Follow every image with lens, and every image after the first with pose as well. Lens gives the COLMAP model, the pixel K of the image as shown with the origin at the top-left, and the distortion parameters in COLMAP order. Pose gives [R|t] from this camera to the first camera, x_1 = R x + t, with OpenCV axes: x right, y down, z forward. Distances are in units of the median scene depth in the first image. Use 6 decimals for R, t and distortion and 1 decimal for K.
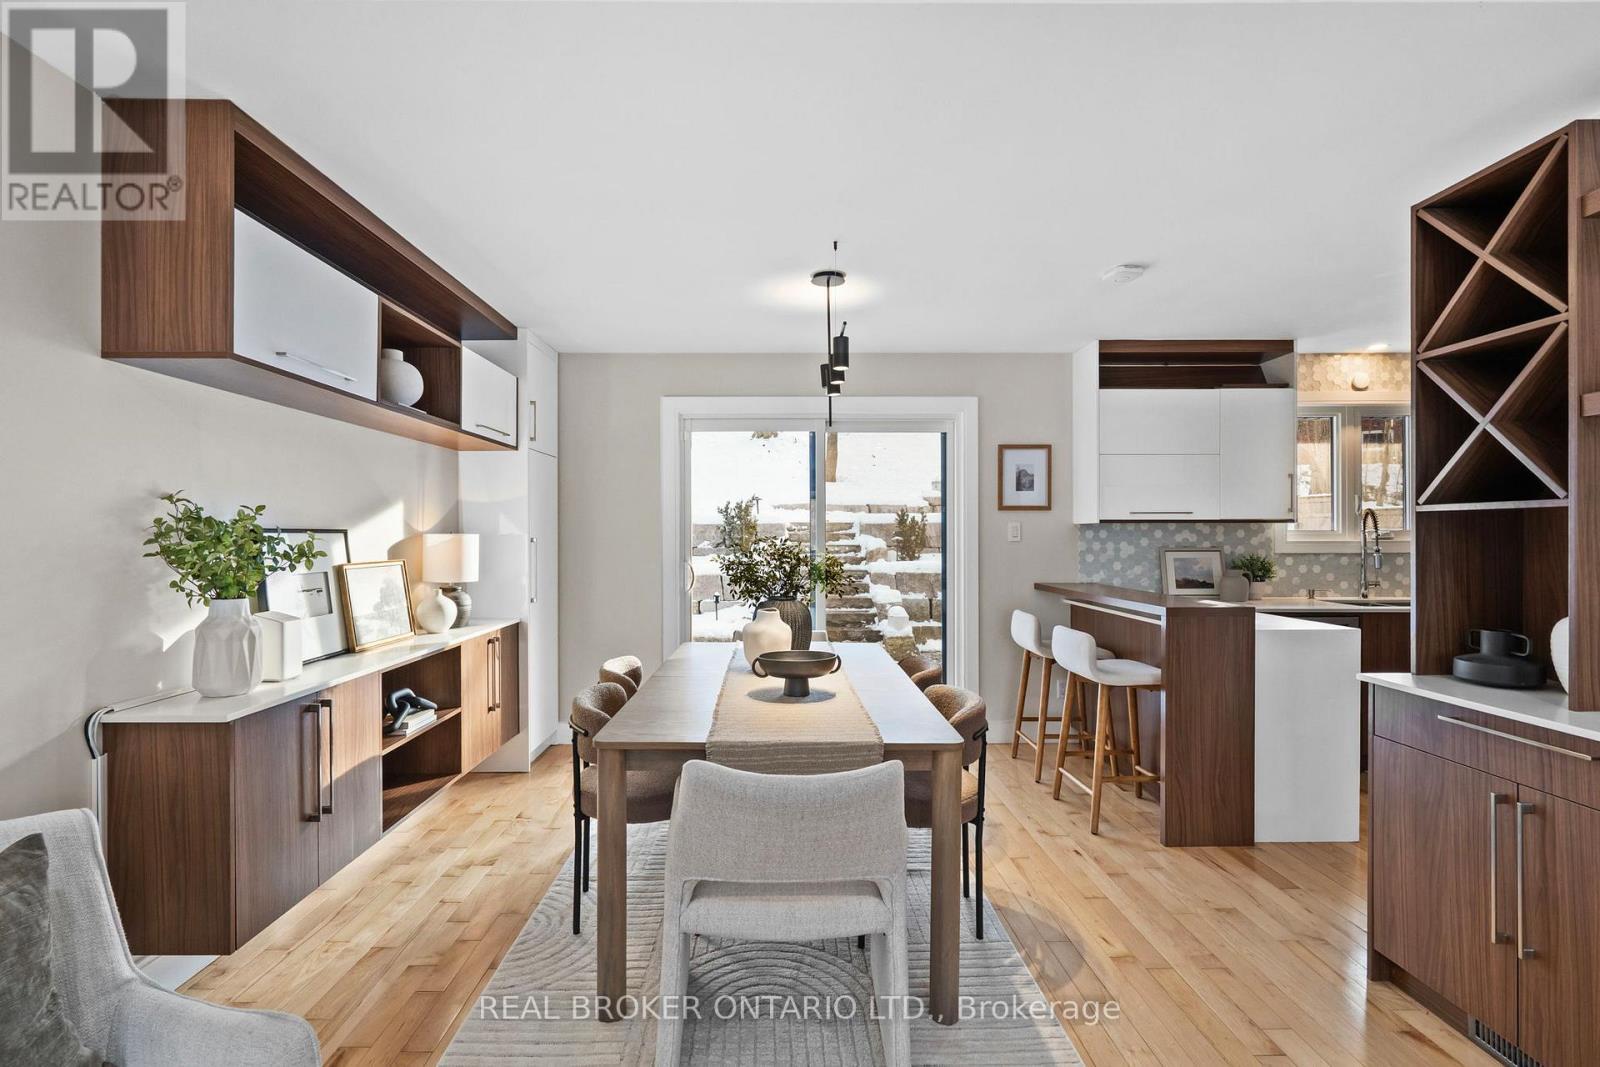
lens RADIAL K [[736.2, 0, 776.8], [0, 736.2, 531.8], [0, 0, 1]] dist [-0.003192, -0.000216]
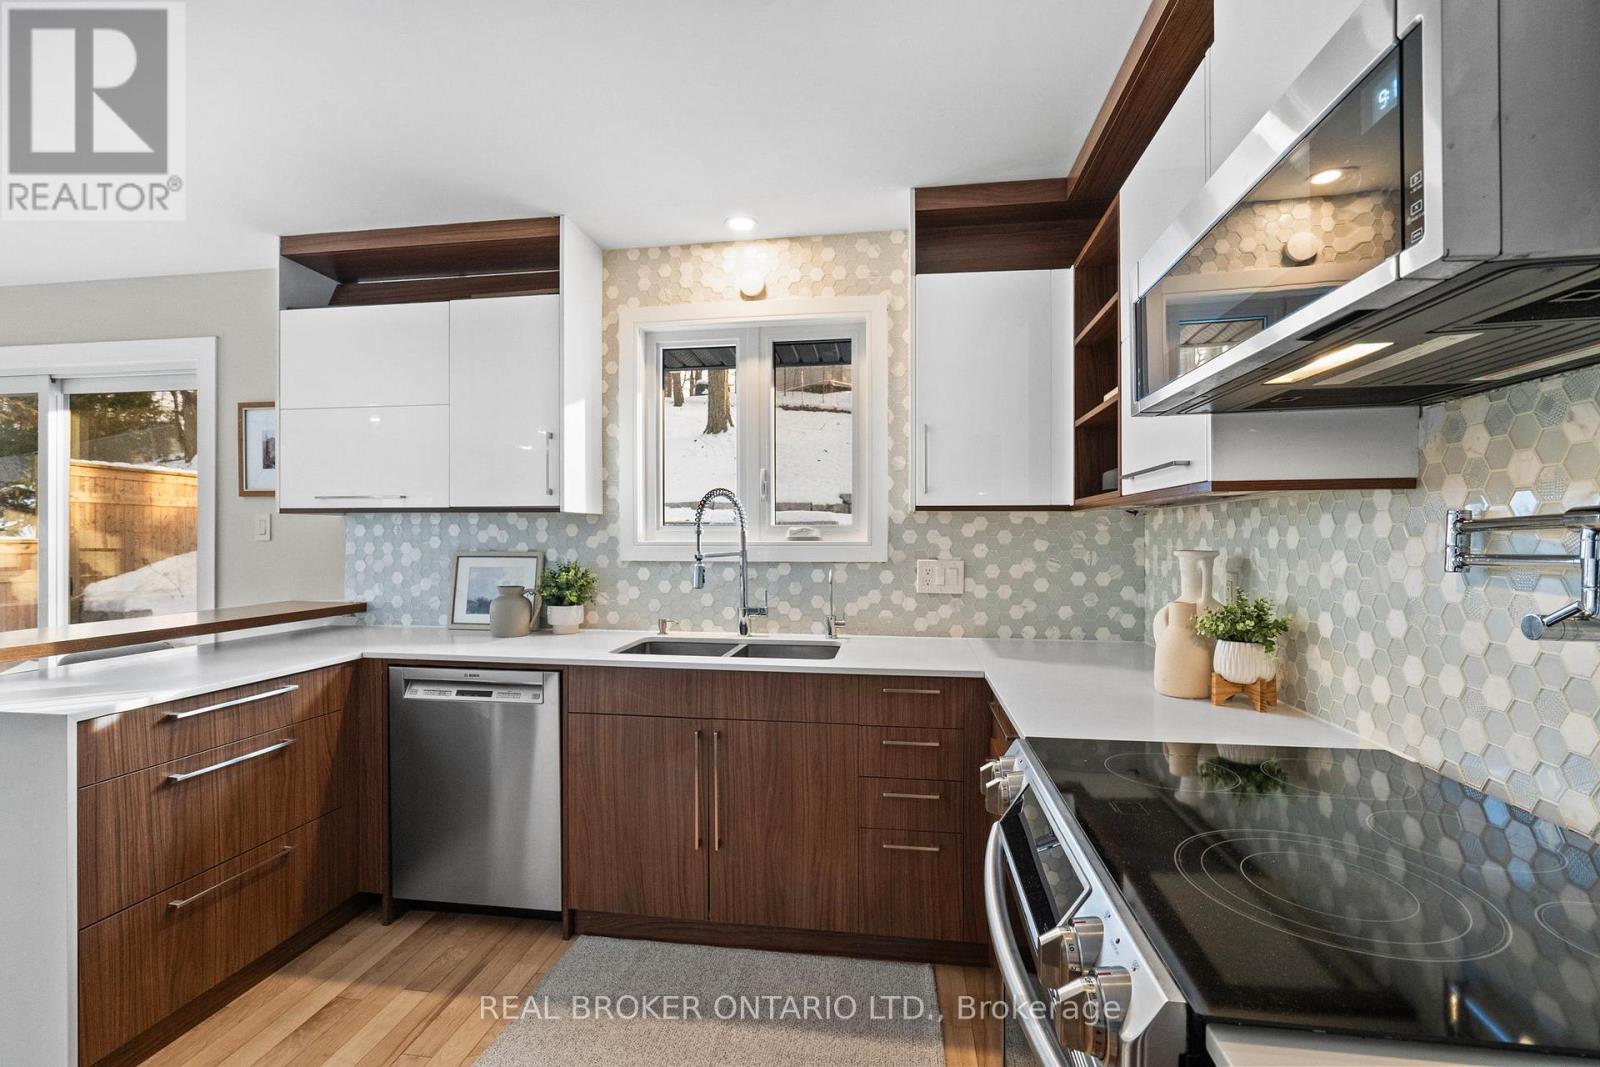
lens RADIAL K [[723.5, 0, 800.0], [0, 723.5, 533.5], [0, 0, 1]] dist [0.002358, 0.000418]
pose [[0.987614, 0.001164, -0.156898, 0.931308], [-0.001384, 0.999998, -0.001289, 0.005946], [0.156896, 0.001490, 0.987614, 0.403145]]
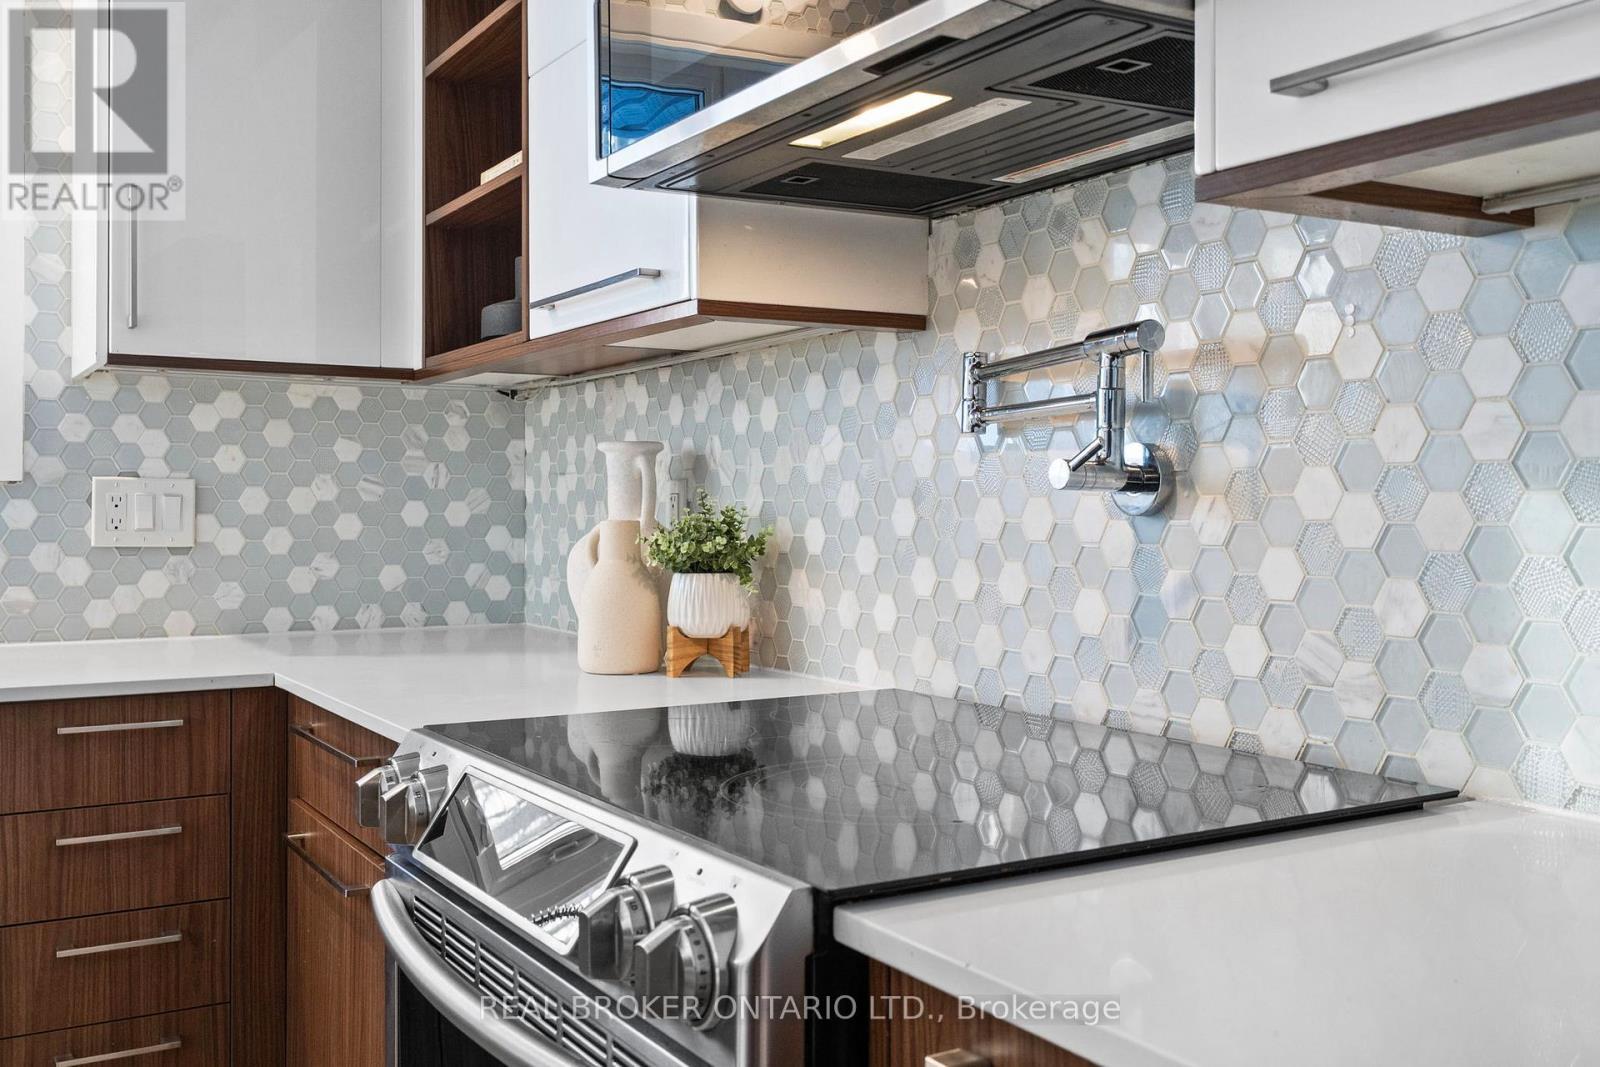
lens RADIAL K [[1488.7, 0, 805.9], [0, 1488.7, 478.9], [0, 0, 1]] dist [0.012227, -0.005746]
pose [[0.860668, 0.006871, 0.509121, 0.878650], [0.001126, 0.999881, -0.015398, 0.035780], [-0.509166, 0.013826, 0.860557, 0.370268]]
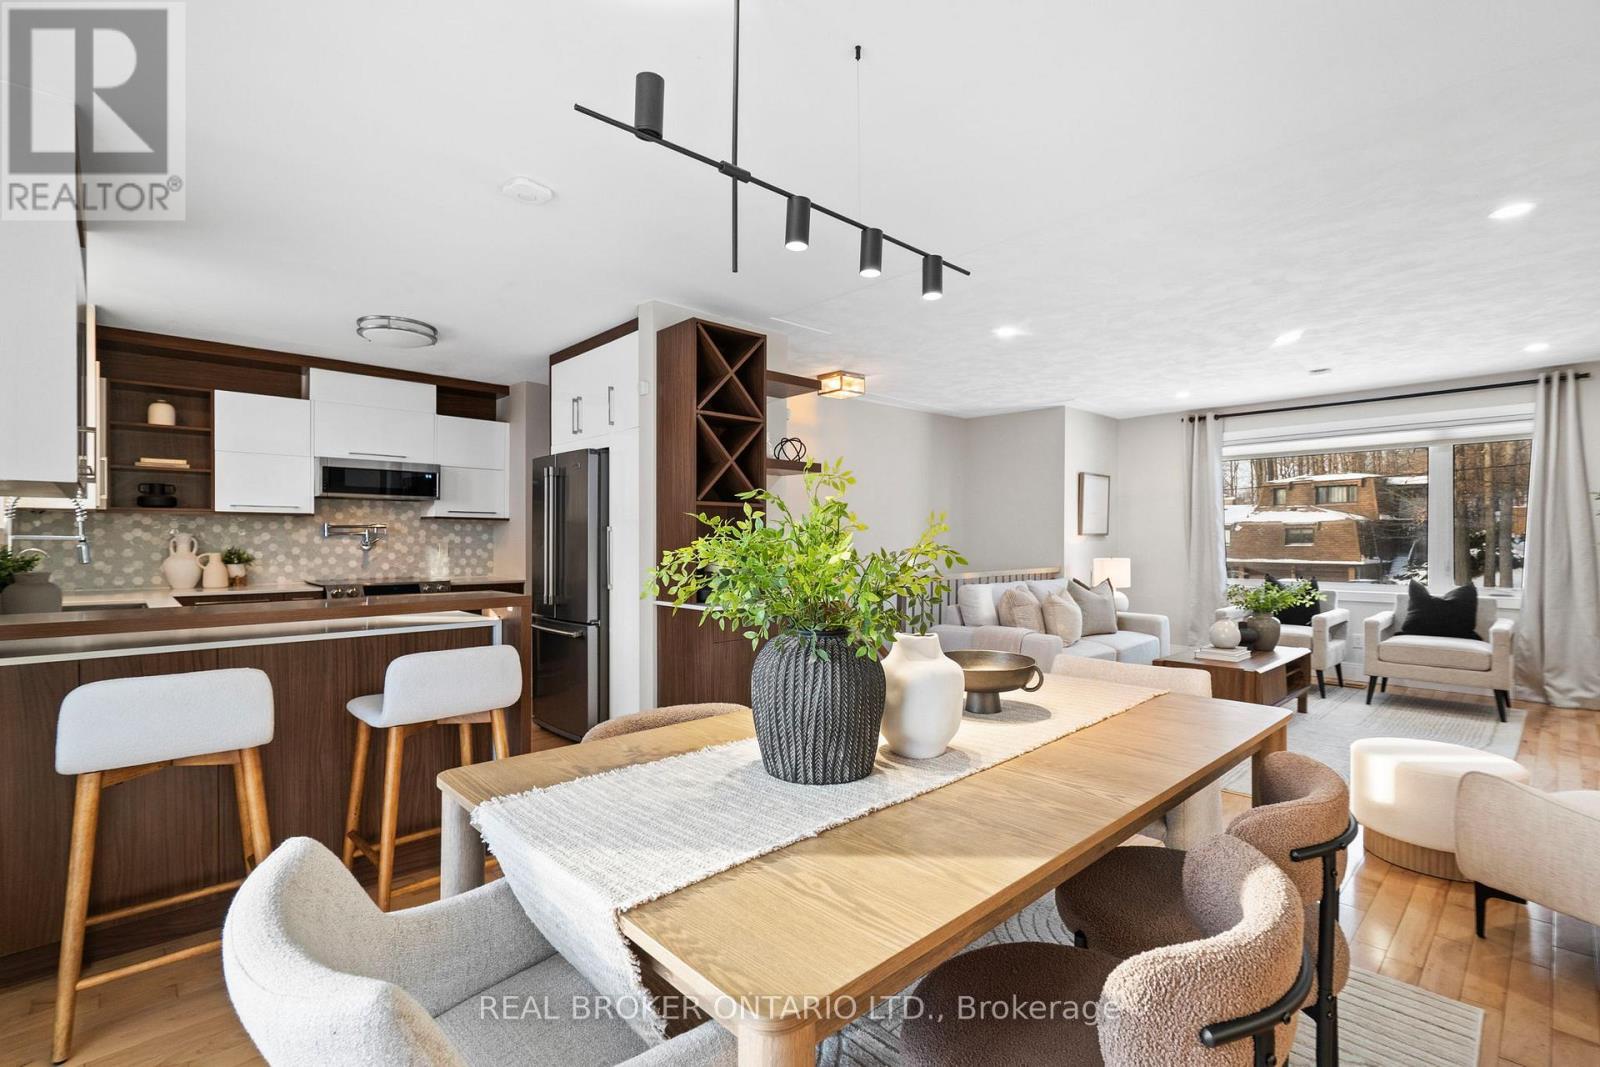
lens RADIAL K [[732.8, 0, 800.0], [0, 732.8, 533.5], [0, 0, 1]] dist [-0.000487, 0.000215]
pose [[-0.680629, 0.008848, 0.732575, -0.237326], [0.001532, 0.999942, -0.010653, 0.026891], [-0.732627, -0.006129, -0.680603, 0.915719]]
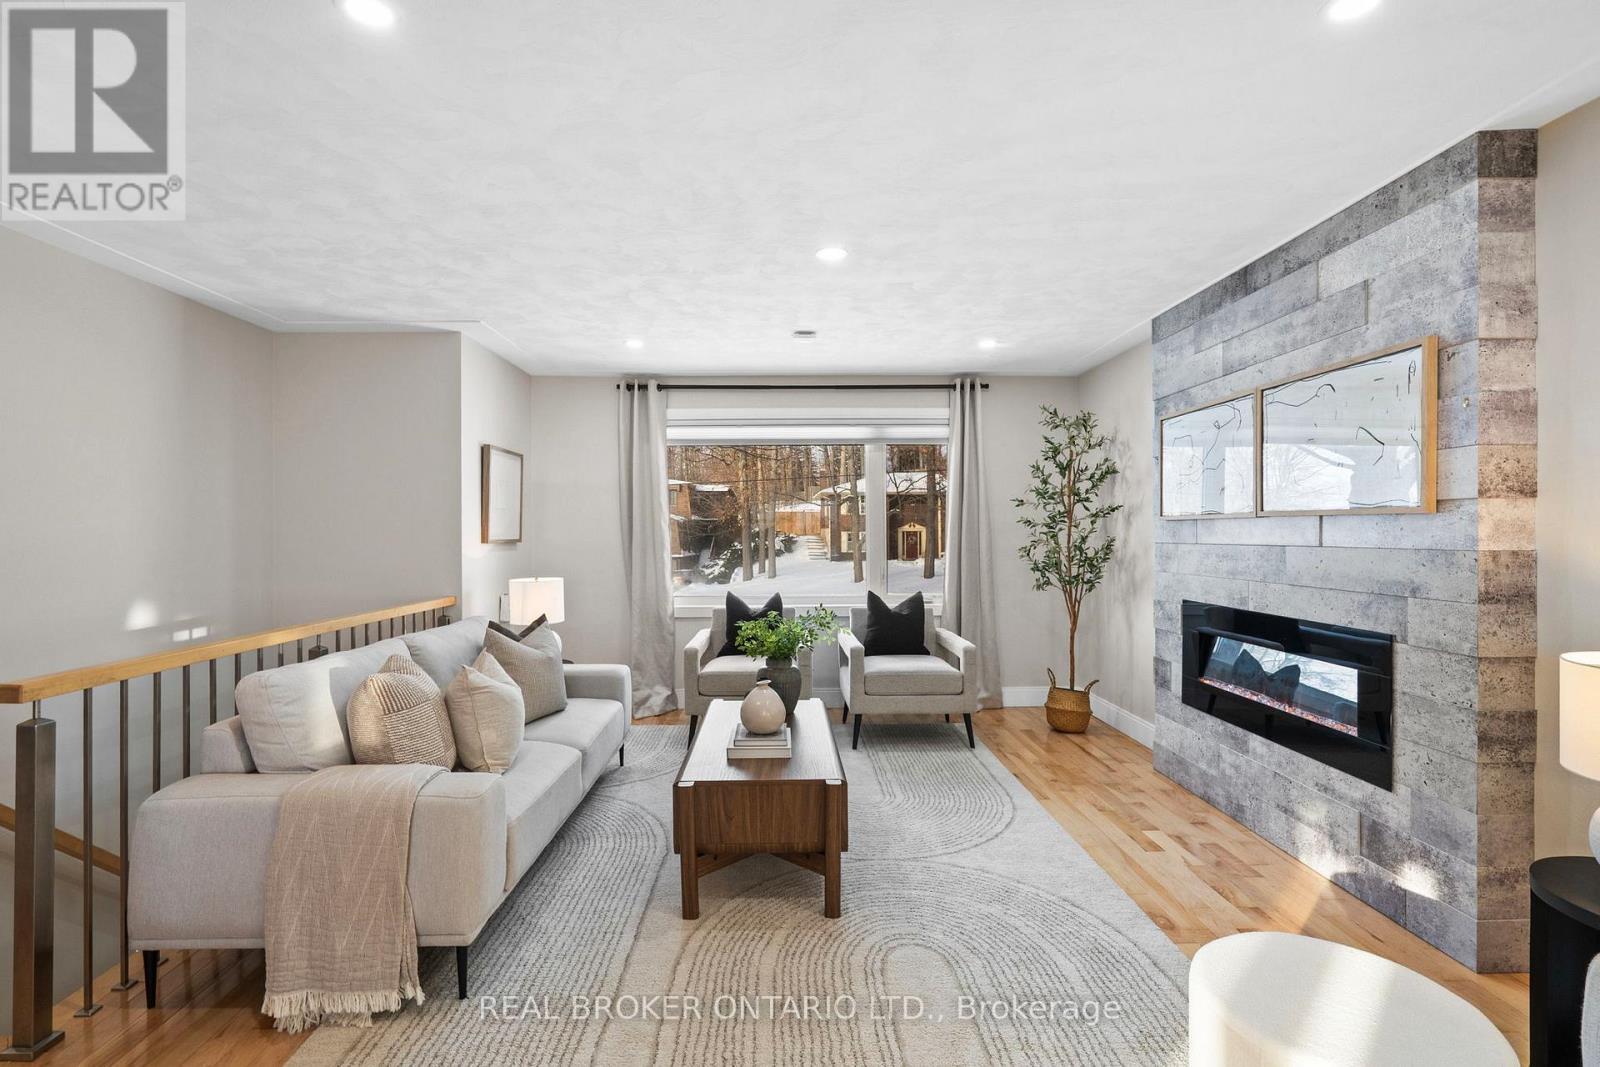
lens RADIAL K [[732.8, 0, 800.0], [0, 732.8, 533.5], [0, 0, 1]] dist [-0.000487, 0.000215]
pose [[-0.999806, 0.008106, -0.017962, 0.088859], [0.008120, 0.999967, -0.000715, 0.005976], [0.017955, -0.000861, -0.999838, 0.417637]]
